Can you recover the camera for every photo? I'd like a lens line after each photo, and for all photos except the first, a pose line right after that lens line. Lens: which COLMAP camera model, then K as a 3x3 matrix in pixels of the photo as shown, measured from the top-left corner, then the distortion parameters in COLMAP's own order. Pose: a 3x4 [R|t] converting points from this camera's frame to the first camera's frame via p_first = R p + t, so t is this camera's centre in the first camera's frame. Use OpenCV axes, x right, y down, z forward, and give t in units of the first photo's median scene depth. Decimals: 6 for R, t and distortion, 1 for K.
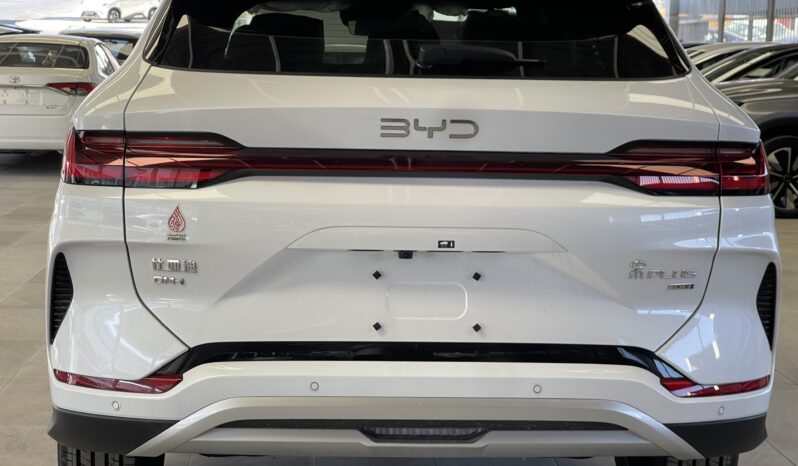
lens RADIAL K [[1602.5, 0, 395.3], [0, 1602.5, 233.0], [0, 0, 1]] dist [0.030133, 0.000000]
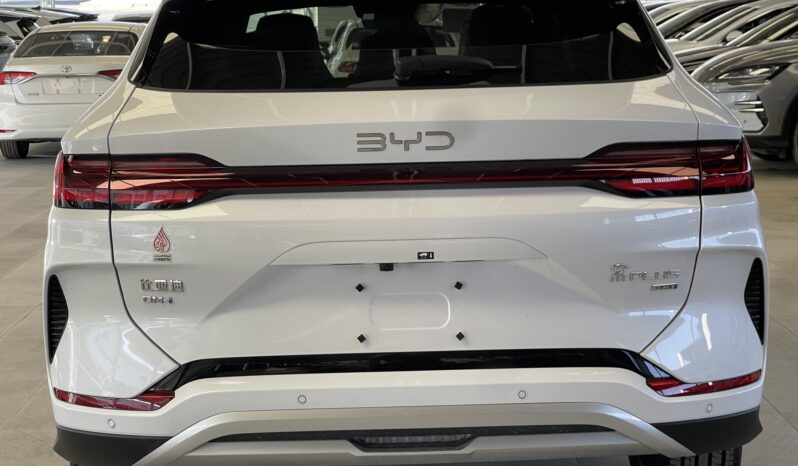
lens RADIAL K [[1602.5, 0, 403.5], [0, 1602.5, 236.0], [0, 0, 1]] dist [0.030133, 0.000000]
pose [[0.998212, -0.037081, -0.046886, 0.063917], [0.038353, 0.998913, 0.026508, -0.031833], [0.045852, -0.028259, 0.998548, -0.010688]]
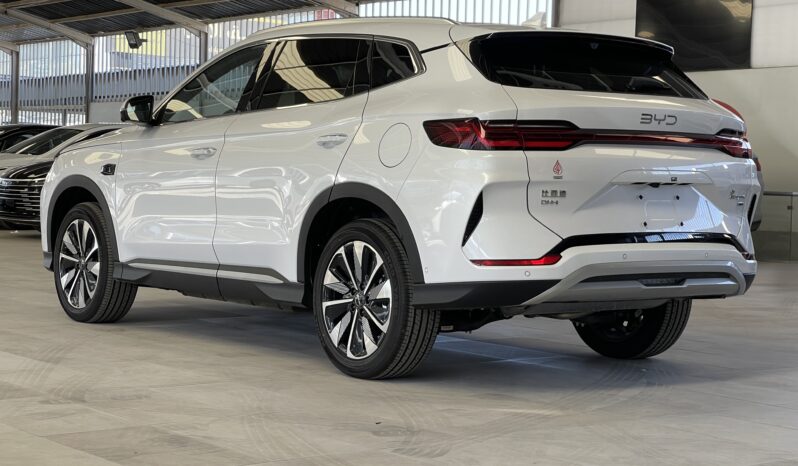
lens RADIAL K [[1602.5, 0, 399.0], [0, 1602.5, 230.2], [0, 0, 1]] dist [0.030133, 0.000000]
pose [[0.819523, -0.021239, 0.572653, -1.296559], [0.060027, 0.996997, -0.048928, 0.137428], [-0.569894, 0.074472, 0.818337, -0.364902]]
